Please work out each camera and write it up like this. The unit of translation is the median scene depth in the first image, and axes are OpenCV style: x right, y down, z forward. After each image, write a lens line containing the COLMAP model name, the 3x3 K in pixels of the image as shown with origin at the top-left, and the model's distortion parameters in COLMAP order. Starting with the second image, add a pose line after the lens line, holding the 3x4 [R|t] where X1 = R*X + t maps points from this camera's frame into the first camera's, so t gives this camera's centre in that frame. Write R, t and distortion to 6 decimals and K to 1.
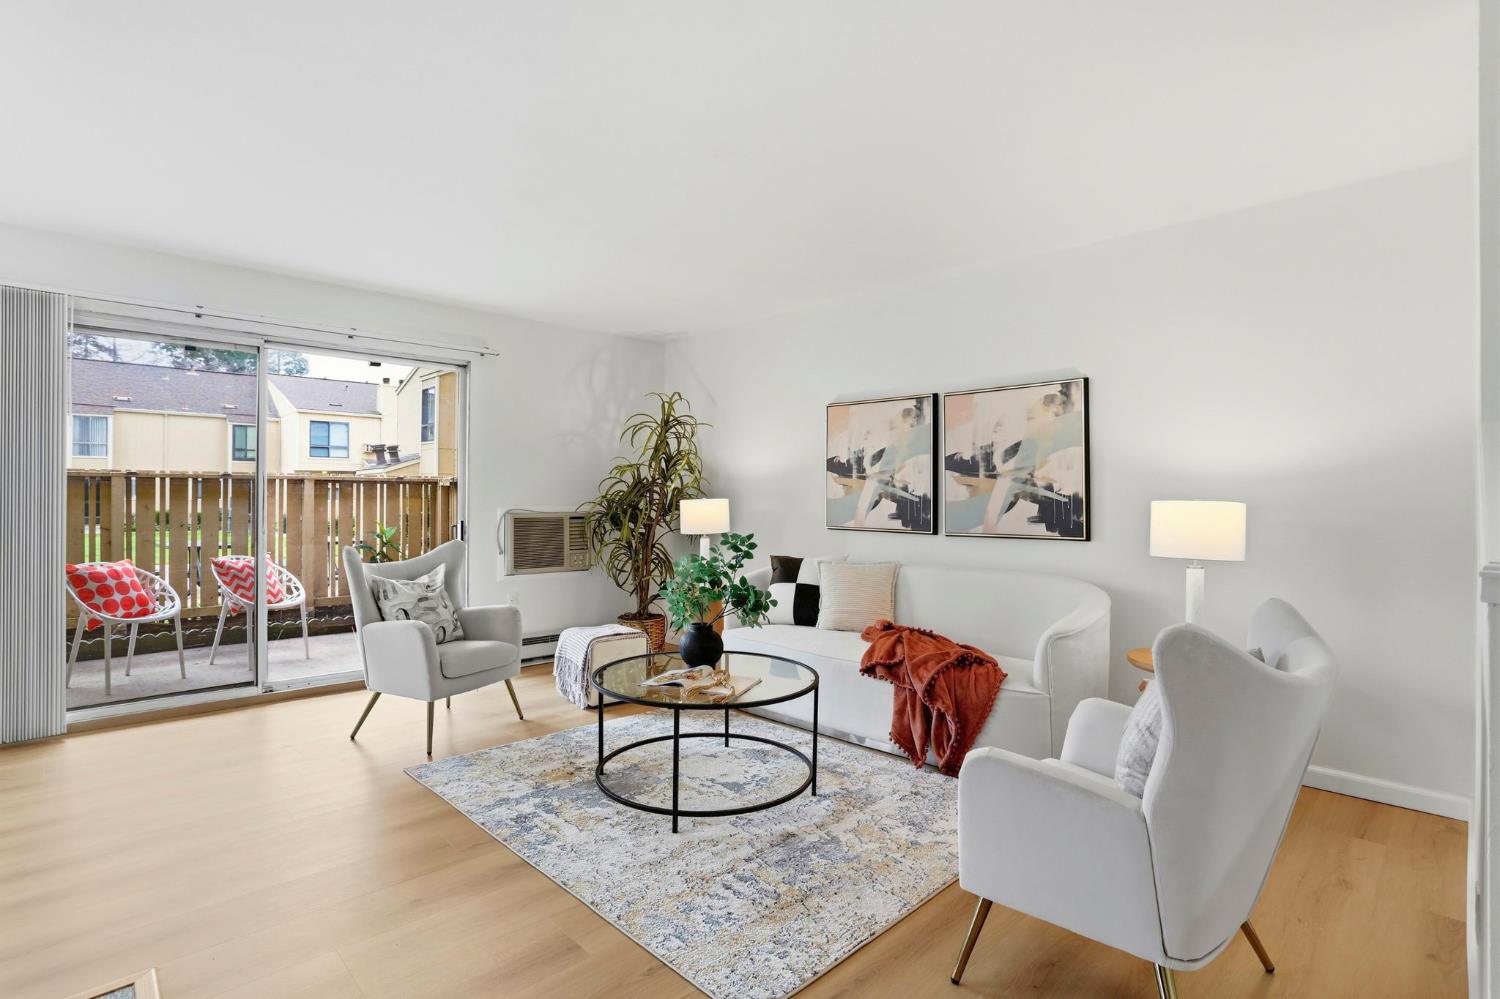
lens RADIAL K [[733.4, 0, 756.7], [0, 733.4, 488.4], [0, 0, 1]] dist [-0.058971, 0.020871]
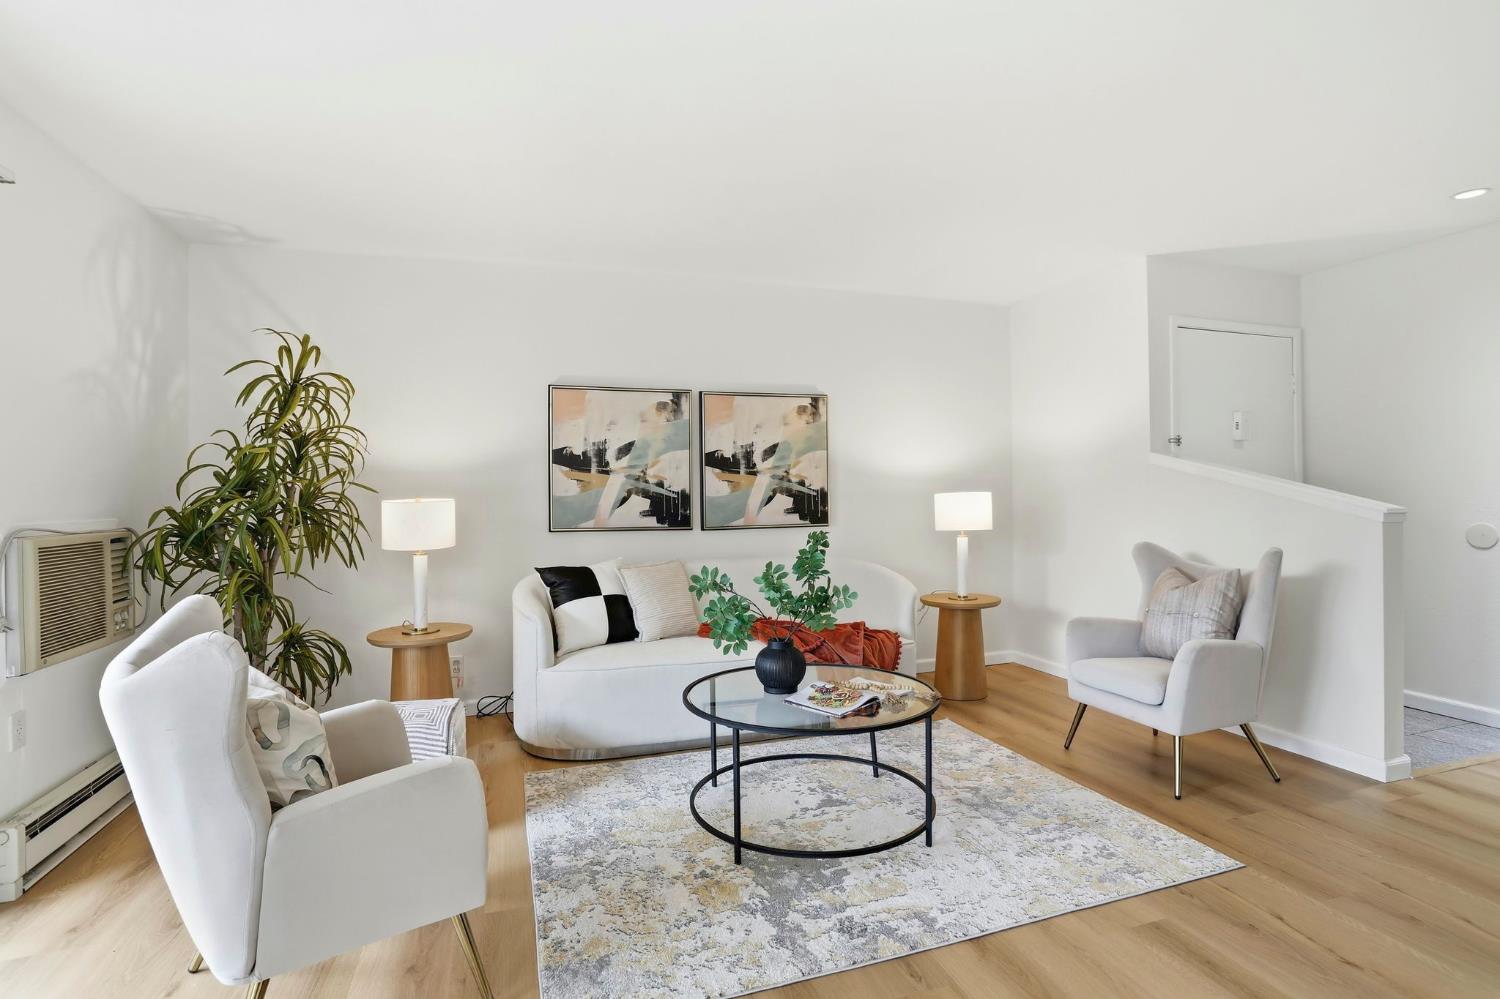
lens RADIAL K [[733.4, 0, 752.3], [0, 733.4, 497.9], [0, 0, 1]] dist [-0.058971, 0.020871]
pose [[0.439339, -0.014746, 0.898200, -0.682072], [0.000614, 0.999870, 0.016115, 0.002949], [-0.898321, -0.006529, 0.439291, 0.514710]]
